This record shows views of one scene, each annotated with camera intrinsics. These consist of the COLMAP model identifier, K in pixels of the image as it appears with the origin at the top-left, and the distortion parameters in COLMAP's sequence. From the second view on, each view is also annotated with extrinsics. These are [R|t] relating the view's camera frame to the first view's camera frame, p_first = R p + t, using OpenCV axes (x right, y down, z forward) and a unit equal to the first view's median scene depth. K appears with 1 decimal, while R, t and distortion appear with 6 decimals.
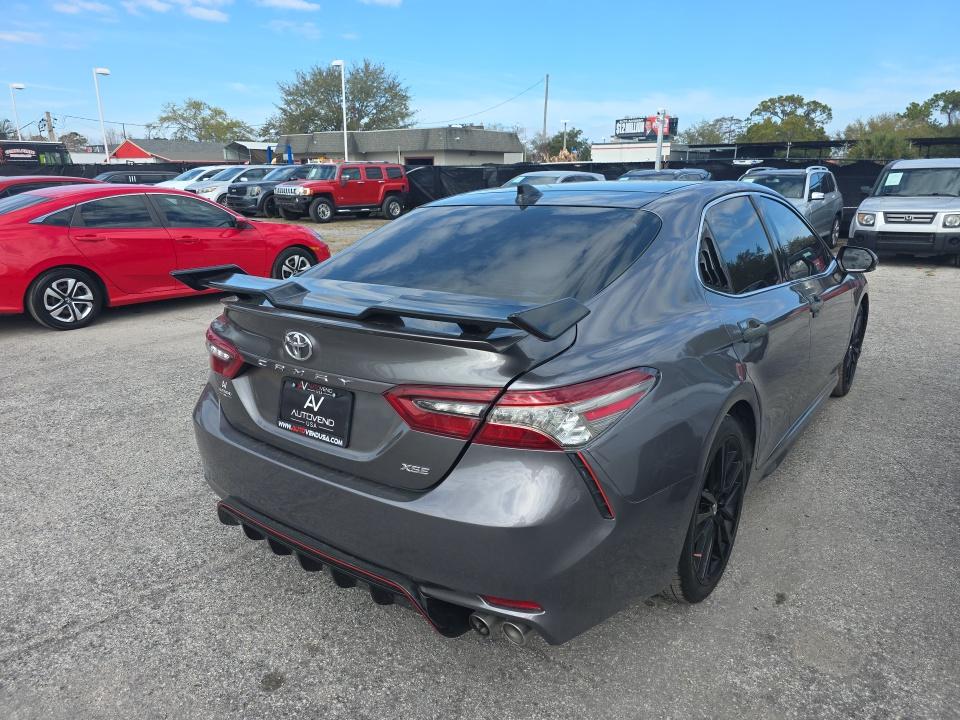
lens RADIAL K [[653.6, 0, 480.0], [0, 653.6, 360.0], [0, 0, 1]] dist [0.044077, -0.044918]
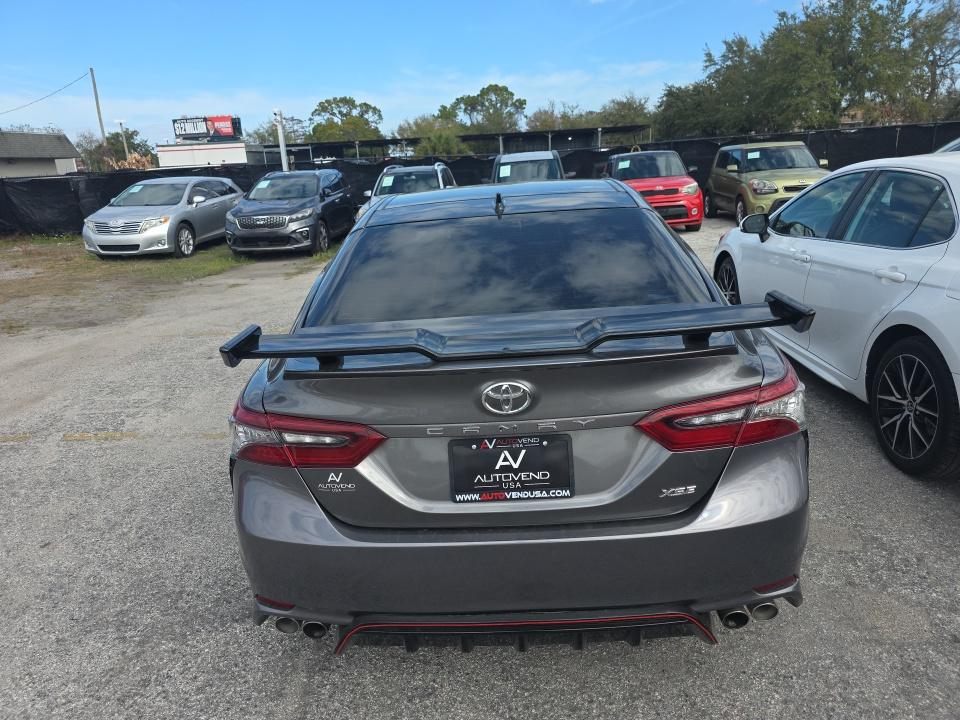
lens RADIAL K [[653.6, 0, 480.0], [0, 653.6, 360.0], [0, 0, 1]] dist [0.044077, -0.044918]
pose [[0.817656, -0.202388, 0.538960, -0.119619], [0.202335, 0.977471, 0.060094, -0.020272], [-0.538980, 0.059914, 0.840185, 0.048223]]
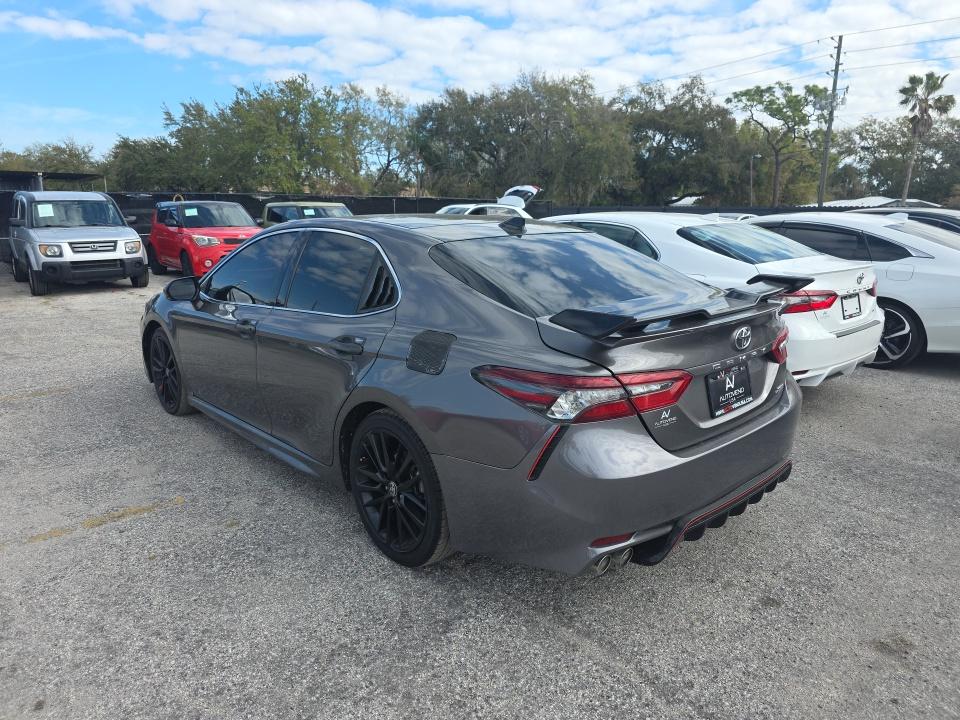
lens RADIAL K [[648.0, 0, 489.2], [0, 648.0, 340.1], [0, 0, 1]] dist [0.038228, -0.042125]
pose [[0.168909, -0.185624, 0.967995, -0.259470], [0.253684, 0.957206, 0.139289, -0.052446], [-0.952425, 0.222038, 0.208770, 0.193025]]
